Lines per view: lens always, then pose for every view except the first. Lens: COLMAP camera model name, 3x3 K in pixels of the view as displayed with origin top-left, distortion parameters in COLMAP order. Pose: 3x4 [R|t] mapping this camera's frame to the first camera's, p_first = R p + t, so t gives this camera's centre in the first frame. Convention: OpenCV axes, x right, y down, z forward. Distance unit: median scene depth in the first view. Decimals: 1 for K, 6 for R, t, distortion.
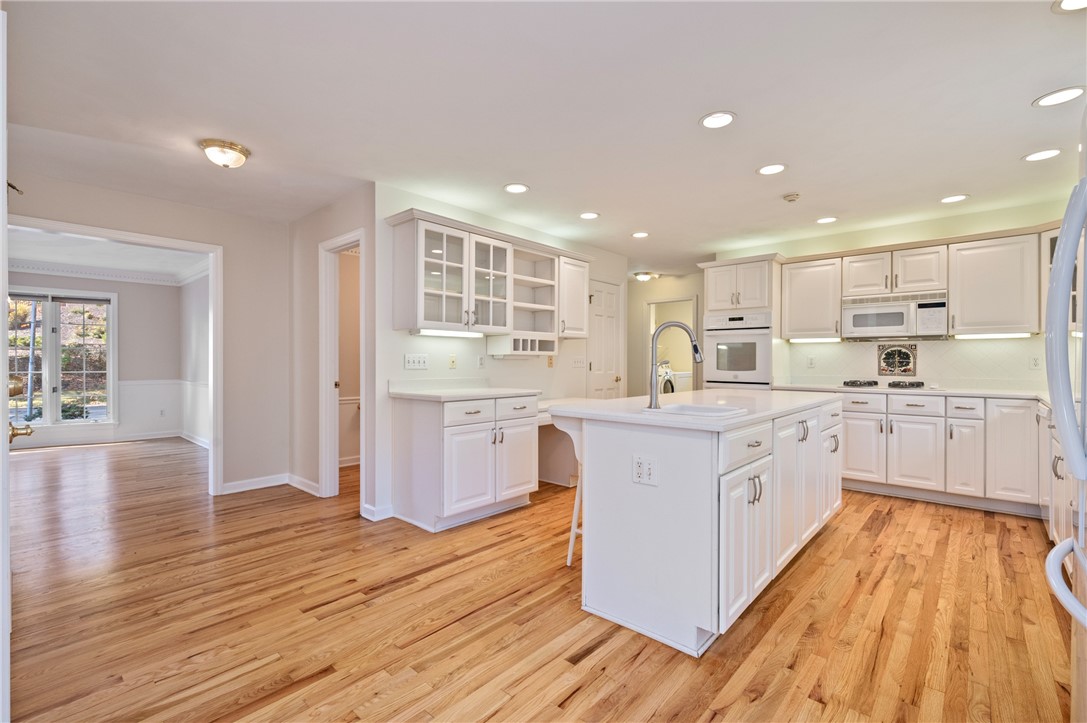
lens RADIAL K [[487.1, 0, 543.5], [0, 487.1, 361.5], [0, 0, 1]] dist [0.000036, -0.000064]
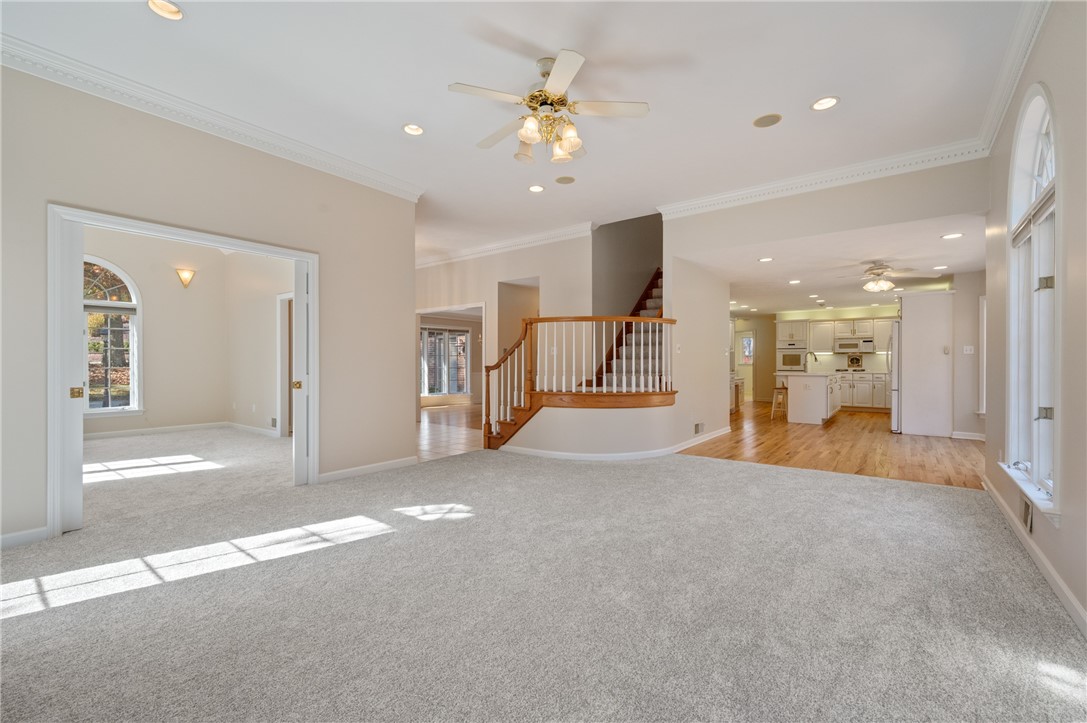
lens RADIAL K [[468.6, 0, 542.2], [0, 468.6, 364.1], [0, 0, 1]] dist [-0.000485, -0.000130]
pose [[0.997467, -0.000902, 0.071130, -1.135358], [0.000821, 0.999999, 0.001171, 0.007614], [-0.071131, -0.001110, 0.997466, -1.397123]]
